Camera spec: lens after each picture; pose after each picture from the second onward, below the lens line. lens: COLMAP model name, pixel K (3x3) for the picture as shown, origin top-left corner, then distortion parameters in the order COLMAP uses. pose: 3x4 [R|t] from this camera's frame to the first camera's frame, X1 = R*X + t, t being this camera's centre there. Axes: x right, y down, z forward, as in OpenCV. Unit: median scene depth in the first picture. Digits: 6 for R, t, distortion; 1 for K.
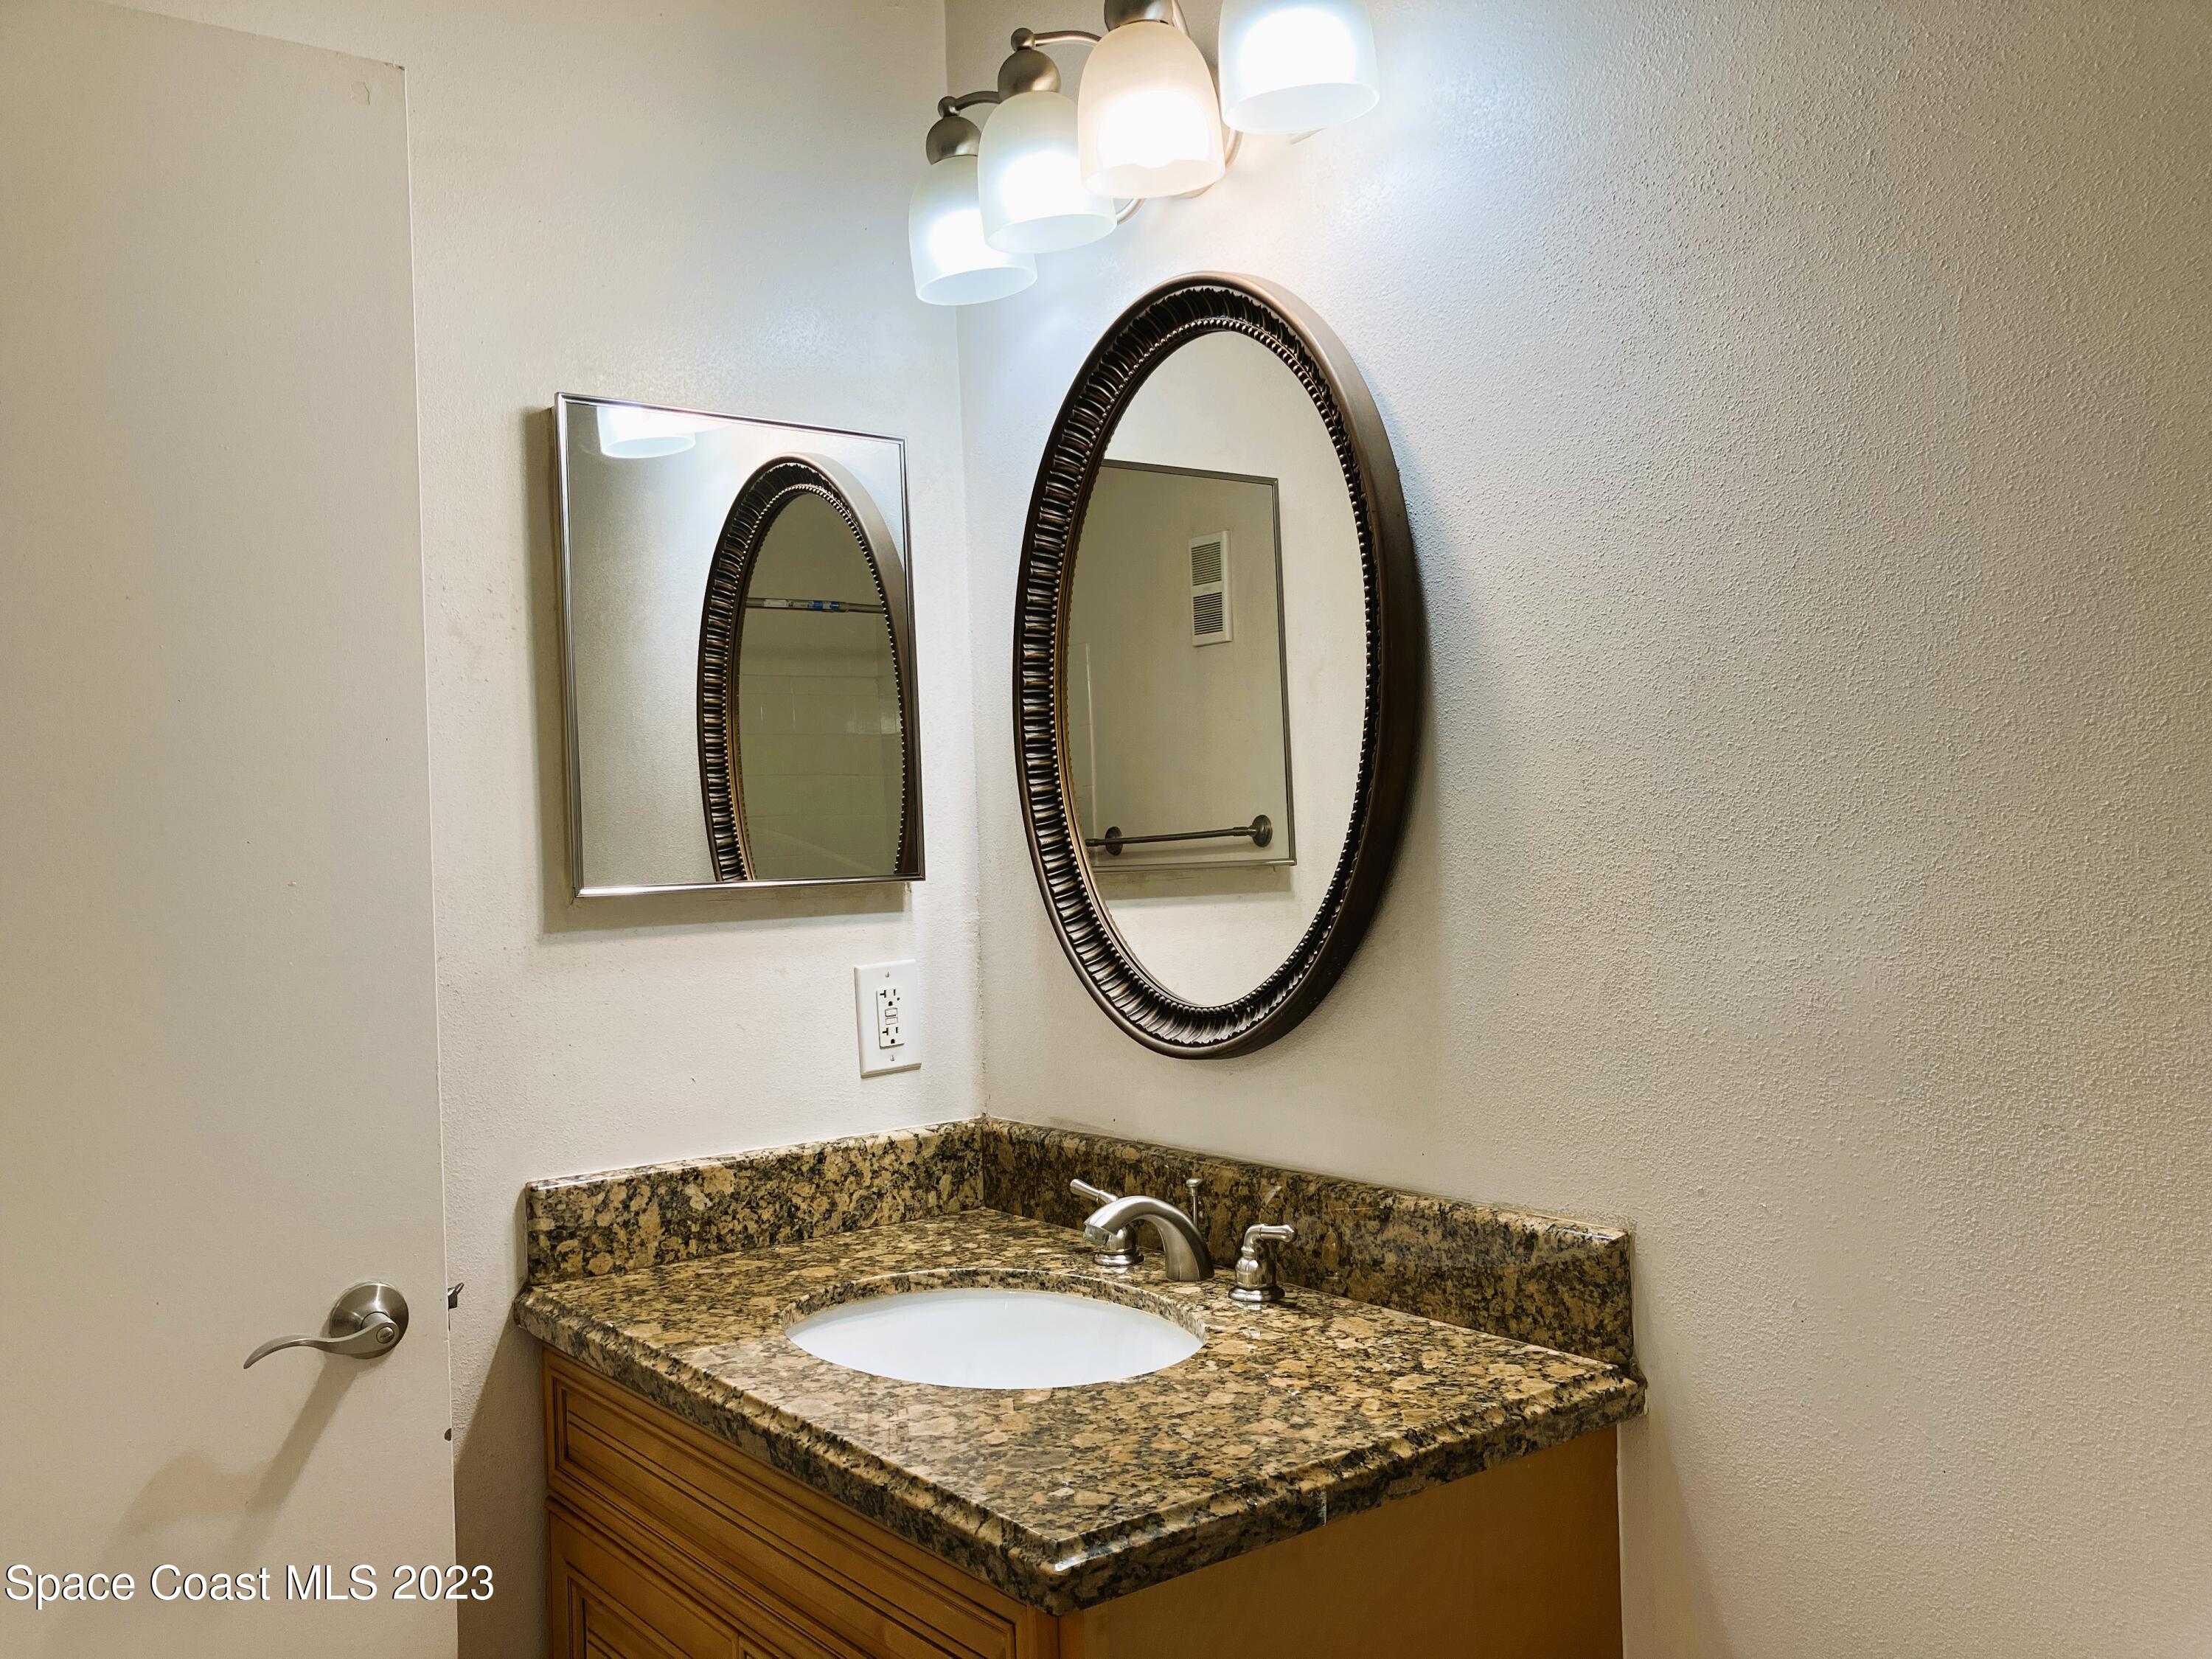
lens RADIAL K [[1792.7, 0, 1106.0], [0, 1792.7, 829.5], [0, 0, 1]] dist [0.006126, -0.001350]
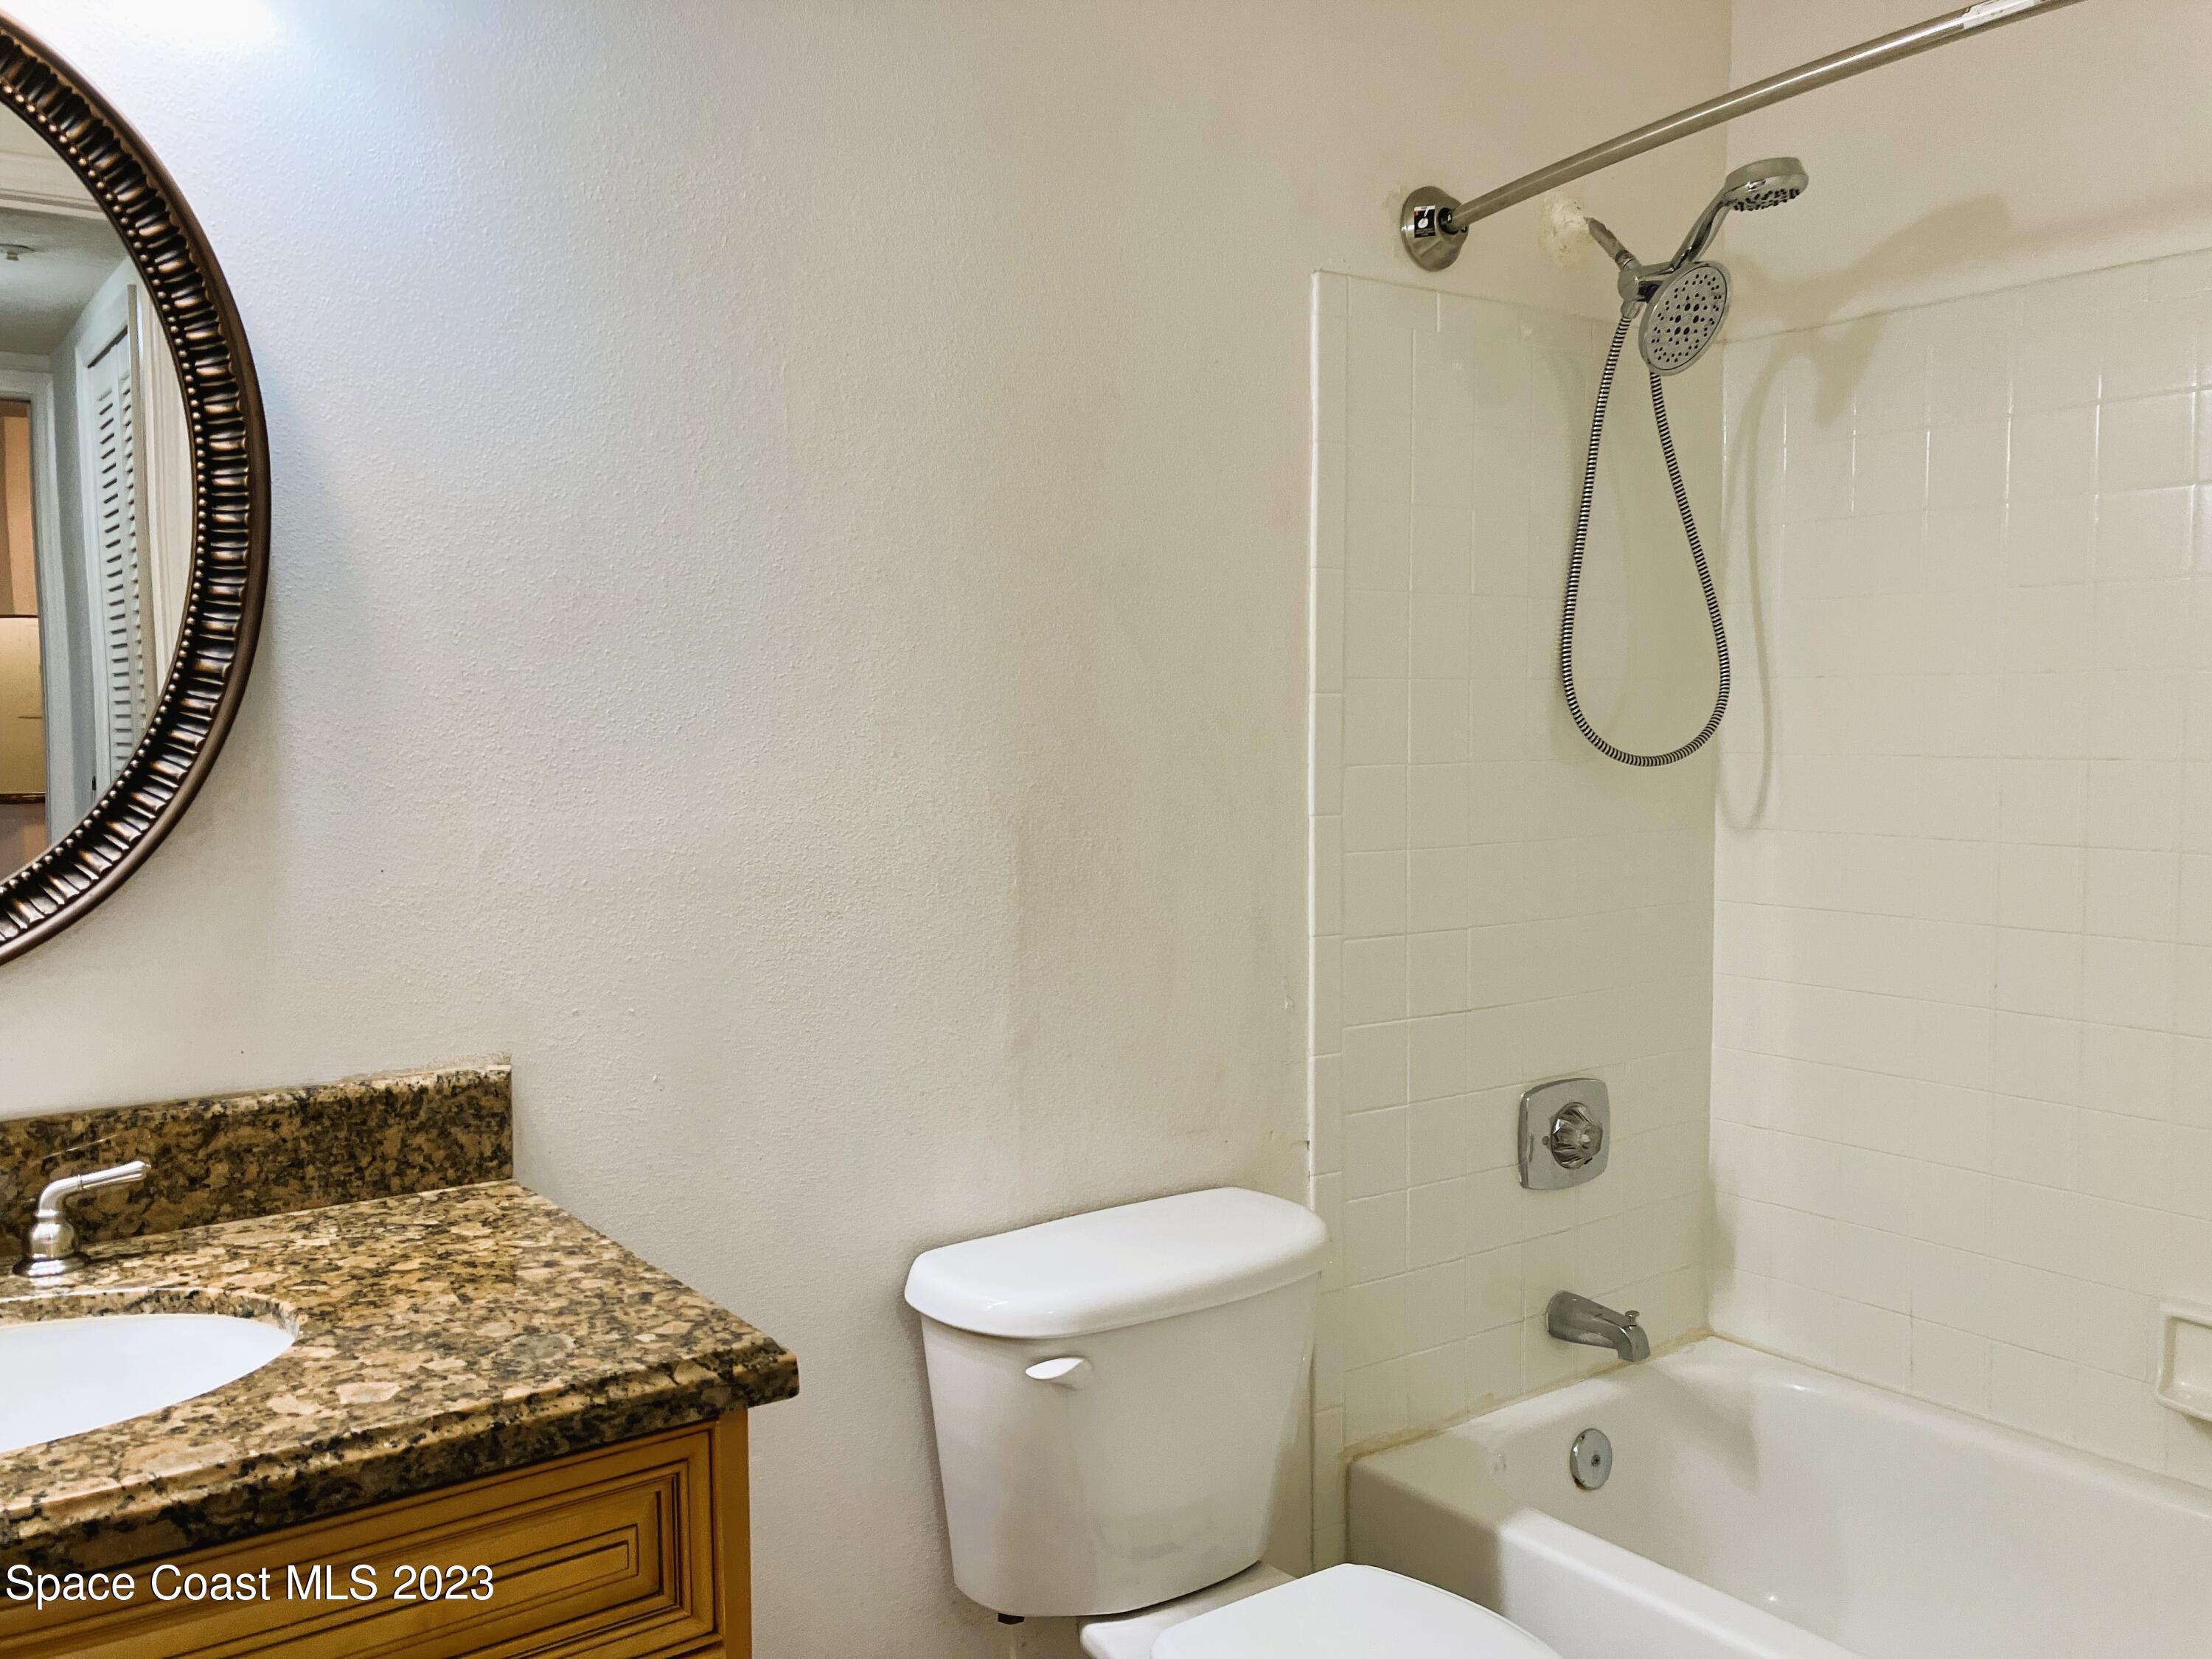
lens RADIAL K [[1792.7, 0, 1106.0], [0, 1792.7, 829.5], [0, 0, 1]] dist [0.006126, -0.001350]
pose [[0.038504, -0.029670, 0.998818, -0.863938], [-0.007246, 0.999525, 0.029970, 0.035487], [-0.999232, -0.008392, 0.038271, 0.578342]]
